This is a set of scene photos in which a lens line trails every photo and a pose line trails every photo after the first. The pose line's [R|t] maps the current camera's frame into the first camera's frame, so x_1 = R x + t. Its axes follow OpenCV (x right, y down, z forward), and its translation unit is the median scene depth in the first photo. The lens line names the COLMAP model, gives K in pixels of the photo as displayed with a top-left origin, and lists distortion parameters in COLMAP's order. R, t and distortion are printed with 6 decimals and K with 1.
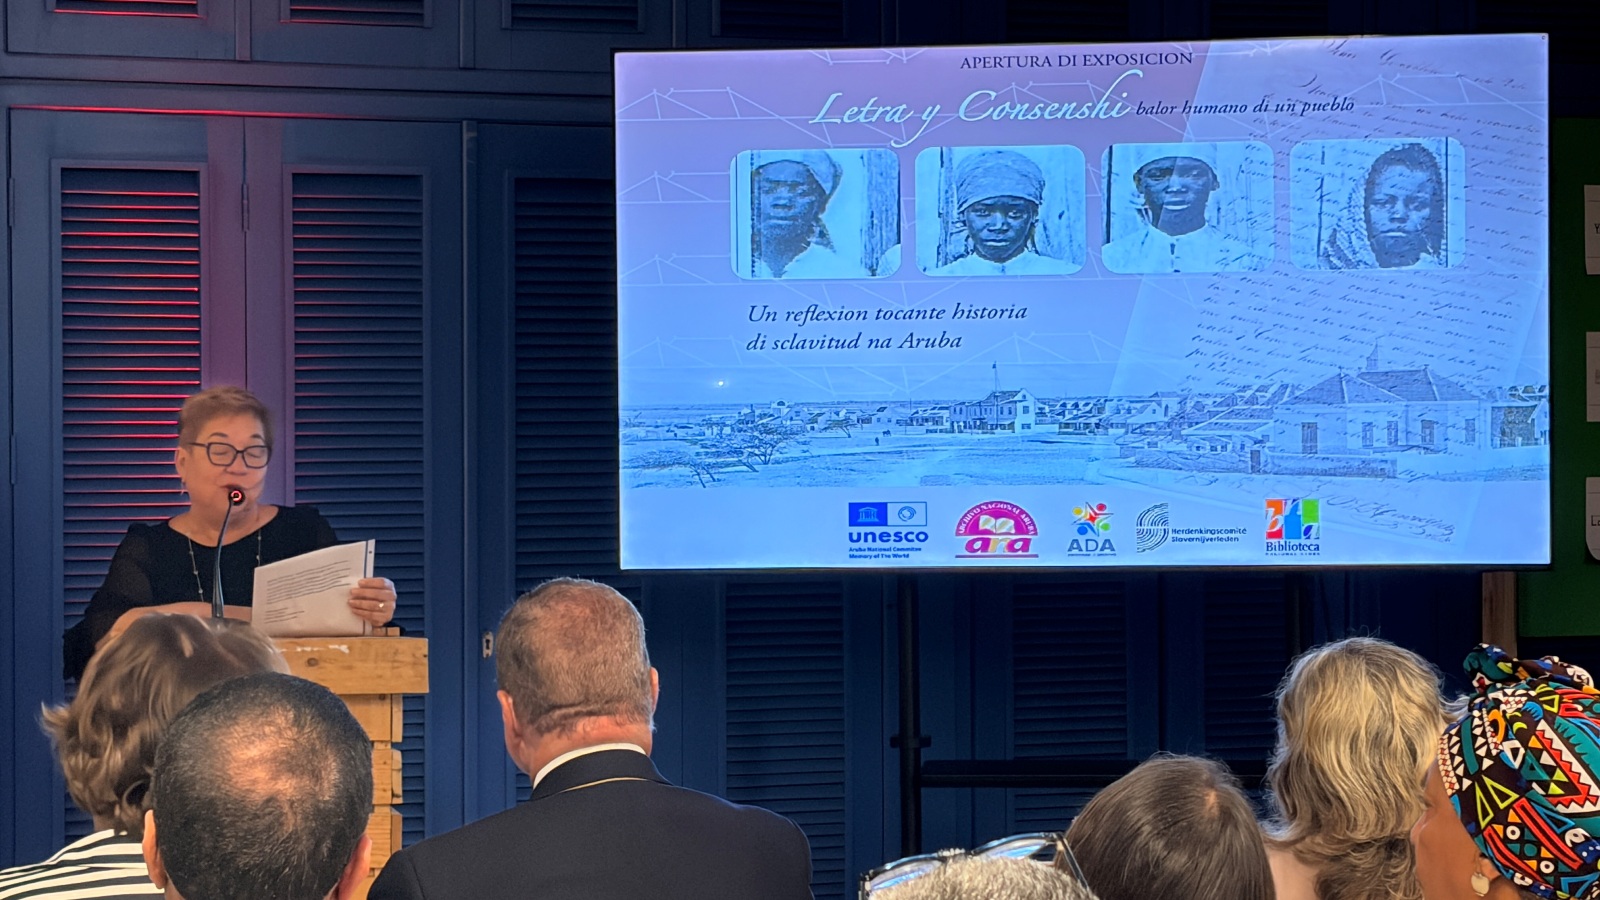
lens RADIAL K [[3971.8, 0, 800.0], [0, 3971.8, 450.0], [0, 0, 1]] dist [0.183538, 0.362652]
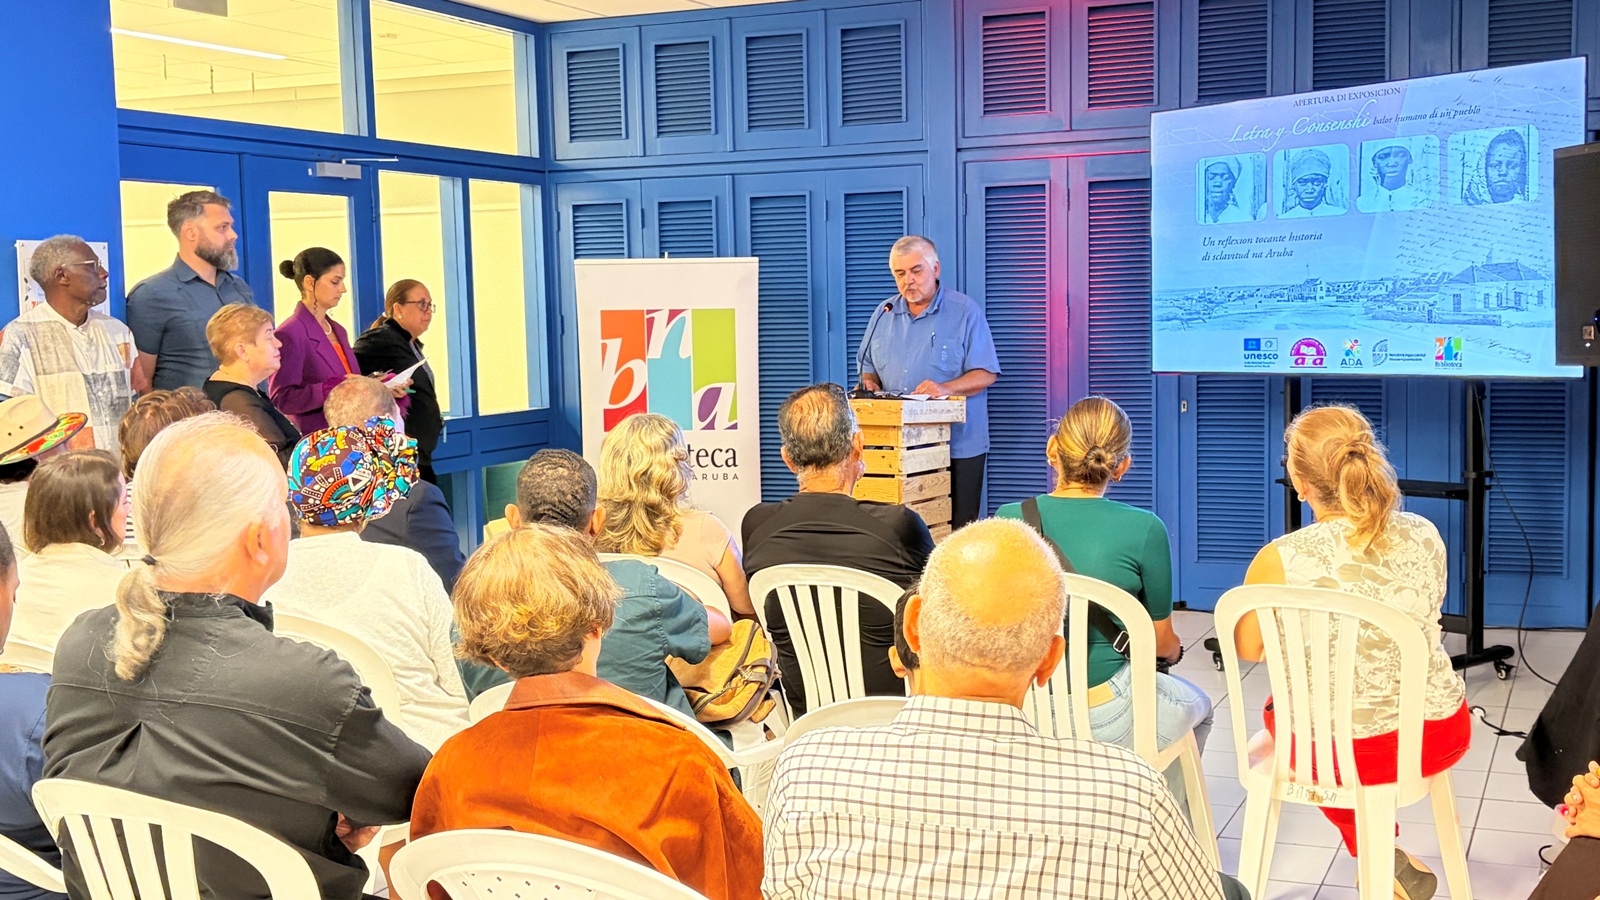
lens RADIAL K [[1843.8, 0, 800.0], [0, 1843.8, 450.0], [0, 0, 1]] dist [0.242129, -0.838561]
pose [[0.682789, 0.048564, -0.729000, 0.535534], [0.009750, 0.997094, 0.075555, -0.003521], [0.730550, -0.058696, 0.680331, 0.219620]]
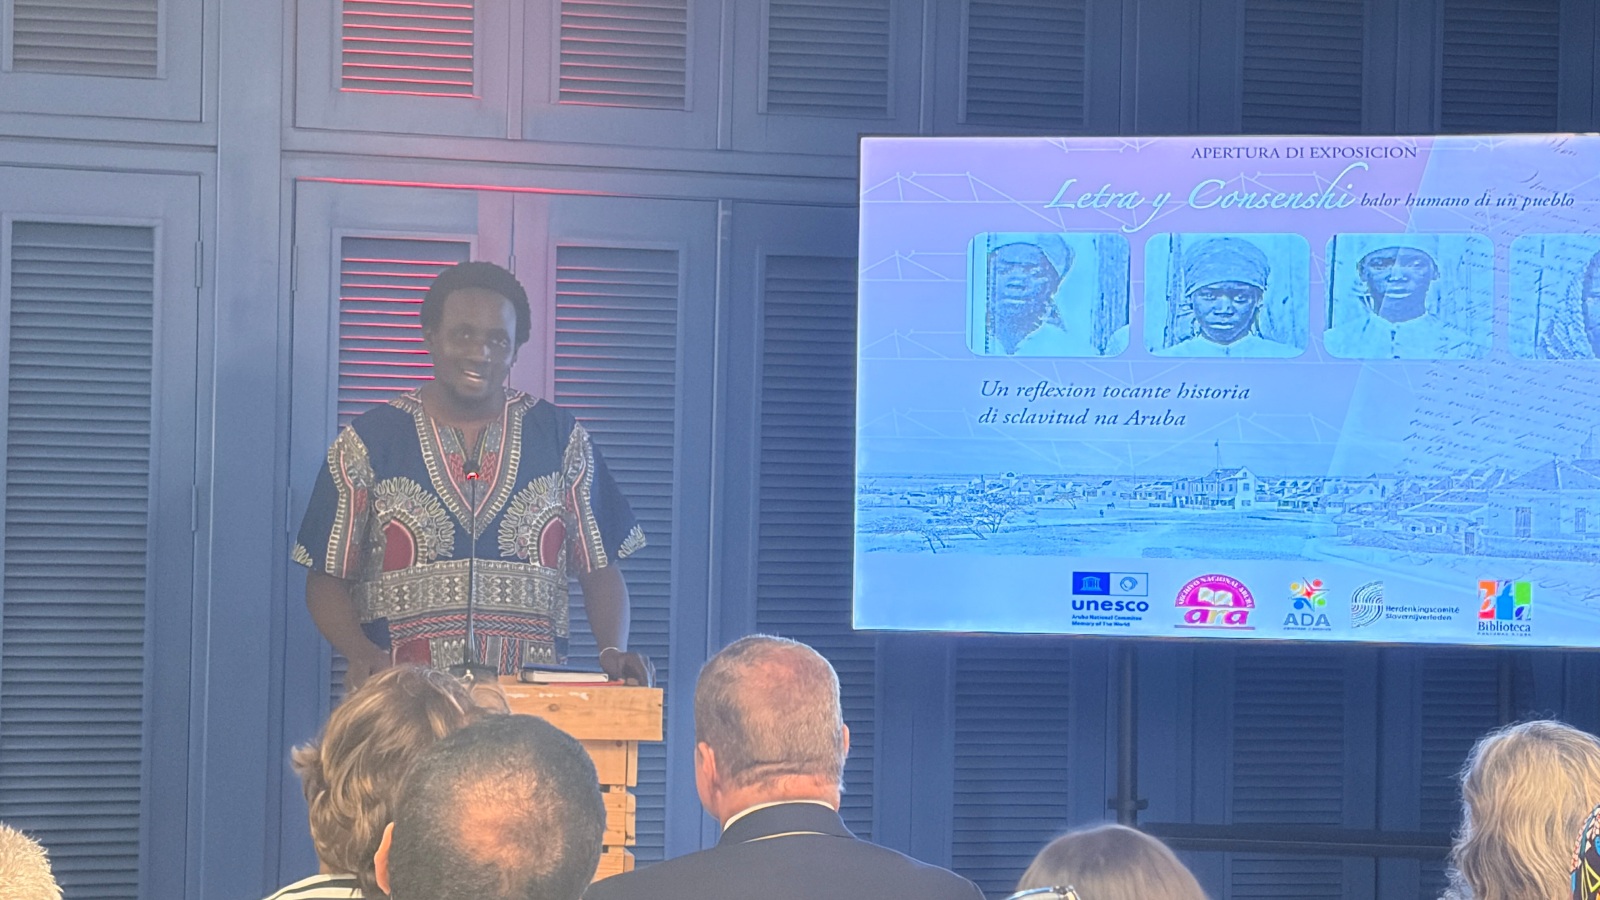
lens RADIAL K [[3691.7, 0, 800.0], [0, 3691.7, 450.0], [0, 0, 1]] dist [0.169588, -0.389987]
pose [[0.997201, 0.025646, -0.070231, 0.008244], [-0.026878, 0.999500, -0.016656, -0.000566], [0.069768, 0.018497, 0.997392, 0.027546]]
